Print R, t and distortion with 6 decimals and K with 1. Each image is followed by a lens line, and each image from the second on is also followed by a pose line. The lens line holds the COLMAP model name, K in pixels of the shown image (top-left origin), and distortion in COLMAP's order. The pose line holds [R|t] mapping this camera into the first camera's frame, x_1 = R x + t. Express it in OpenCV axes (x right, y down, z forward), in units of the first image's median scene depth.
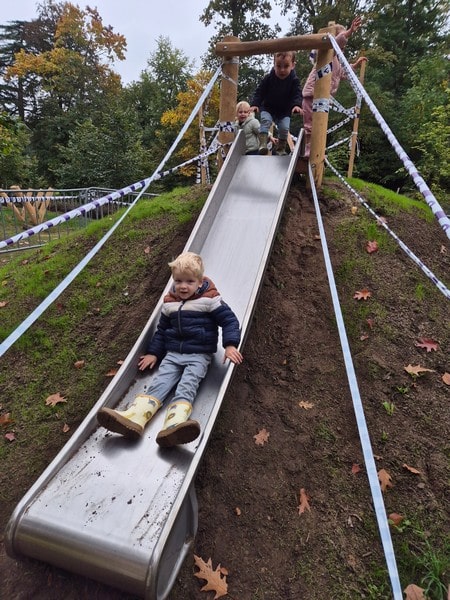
lens RADIAL K [[397.9, 0, 218.1], [0, 397.9, 291.7], [0, 0, 1]] dist [0.074720, -0.061948]
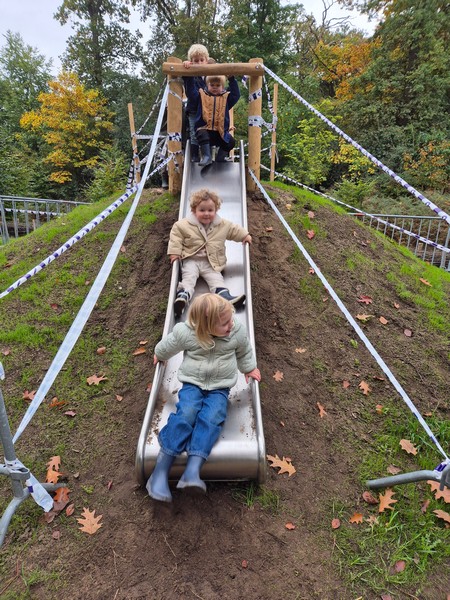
lens RADIAL K [[397.9, 0, 222.6], [0, 397.9, 298.9], [0, 0, 1]] dist [0.074720, -0.061948]
pose [[0.951240, -0.101558, 0.291254, -0.292788], [0.100887, 0.994746, 0.017362, 0.046138], [-0.291487, 0.012868, 0.956488, -0.145798]]
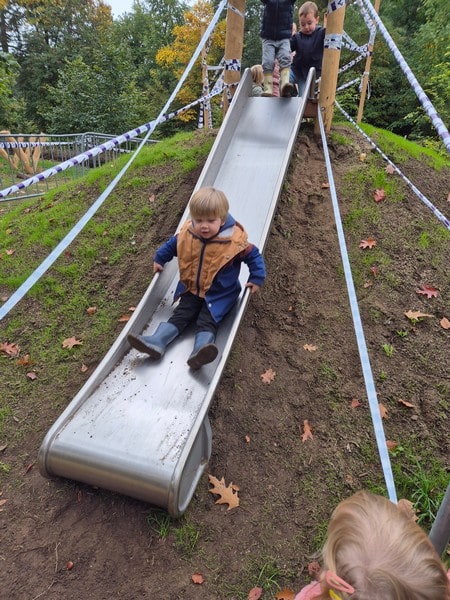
lens RADIAL K [[397.9, 0, 220.2], [0, 397.9, 297.8], [0, 0, 1]] dist [0.074720, -0.061948]
pose [[0.999953, 0.001613, 0.009538, -0.020957], [-0.002840, 0.991489, 0.130157, 0.011389], [-0.009247, -0.130178, 0.991448, -0.019594]]
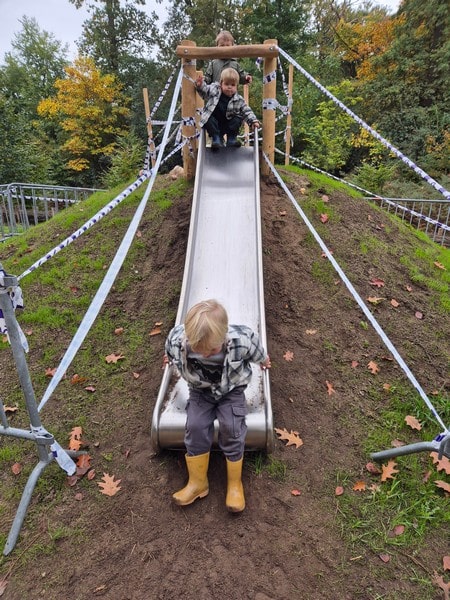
lens RADIAL K [[397.9, 0, 227.2], [0, 397.9, 303.0], [0, 0, 1]] dist [0.074720, -0.061948]
pose [[0.960174, -0.112973, 0.255545, -0.289579], [0.102518, 0.993269, 0.053914, 0.060443], [-0.259915, -0.025569, 0.965293, -0.176104]]
